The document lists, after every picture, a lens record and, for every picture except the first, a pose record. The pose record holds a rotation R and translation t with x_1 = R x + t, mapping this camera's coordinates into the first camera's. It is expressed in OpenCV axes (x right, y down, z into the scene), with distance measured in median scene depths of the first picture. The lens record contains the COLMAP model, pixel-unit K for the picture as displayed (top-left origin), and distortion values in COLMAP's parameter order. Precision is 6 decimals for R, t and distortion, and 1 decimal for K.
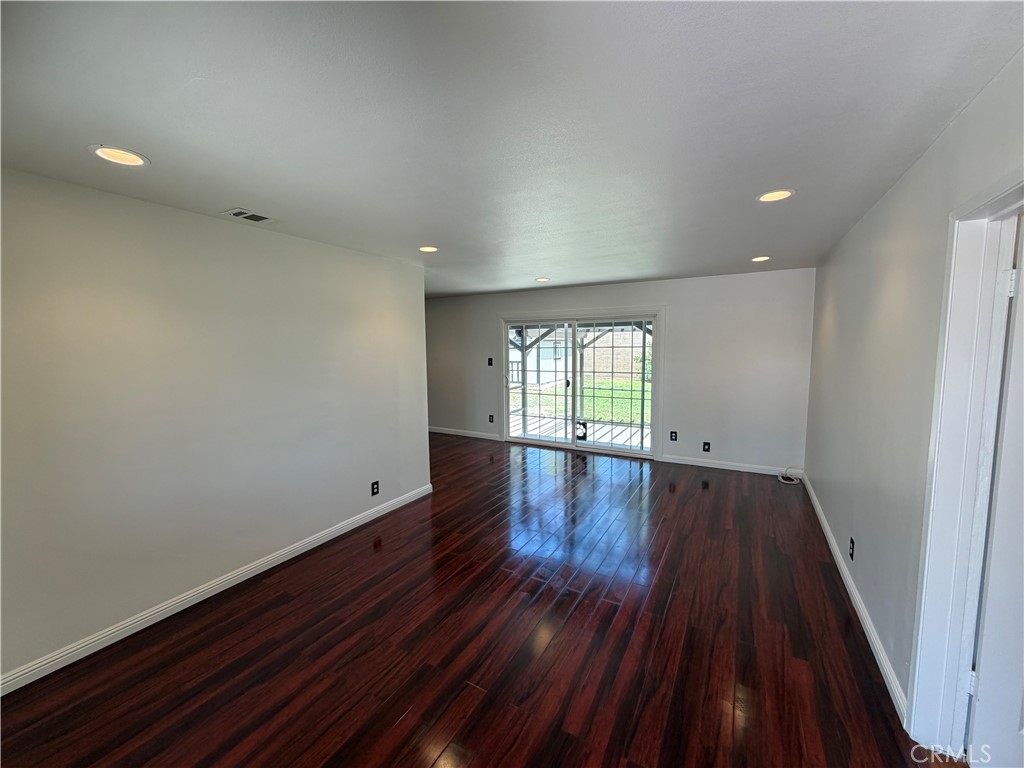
lens RADIAL K [[407.8, 0, 512.0], [0, 407.8, 384.0], [0, 0, 1]] dist [0.000564, 0.000489]
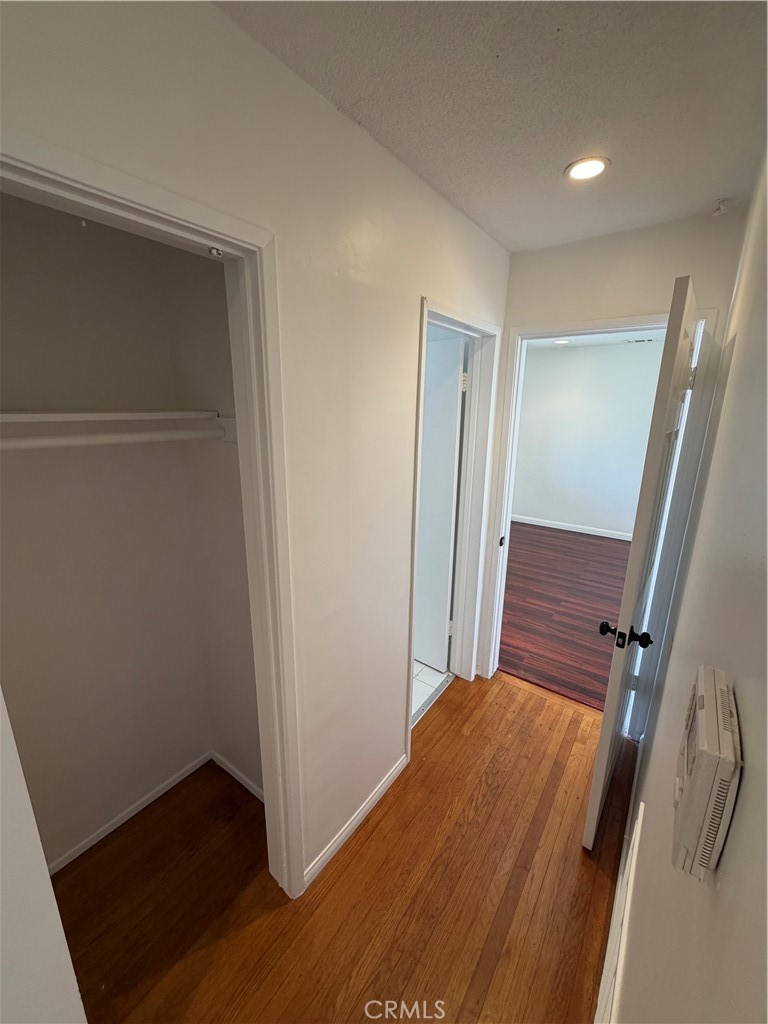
lens RADIAL K [[407.8, 0, 384.0], [0, 407.8, 512.0], [0, 0, 1]] dist [0.000564, 0.000489]
pose [[-0.113602, 0.260603, -0.958739, 0.601324], [-0.099941, 0.957094, 0.271998, -0.027464], [0.988487, 0.126717, -0.082683, 0.051953]]
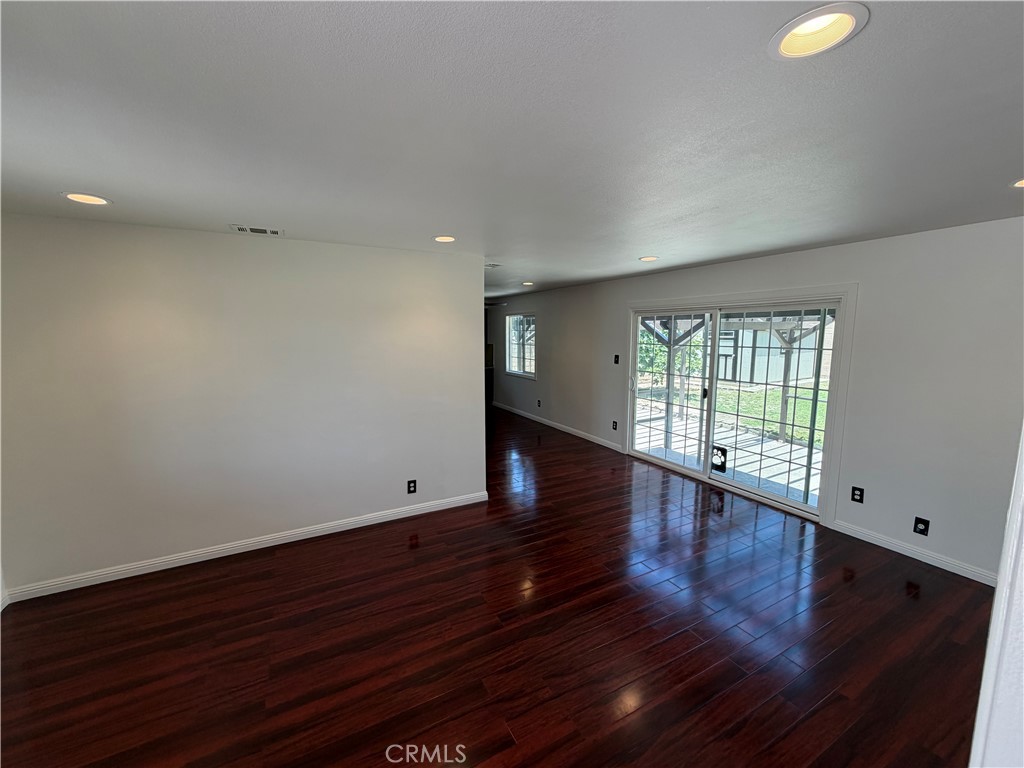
lens RADIAL K [[407.8, 0, 512.0], [0, 407.8, 384.0], [0, 0, 1]] dist [0.000564, 0.000489]
pose [[0.847855, 0.075494, -0.524827, 0.233785], [-0.057341, 0.997062, 0.050787, -0.037152], [0.527119, -0.012966, 0.849693, 0.174576]]
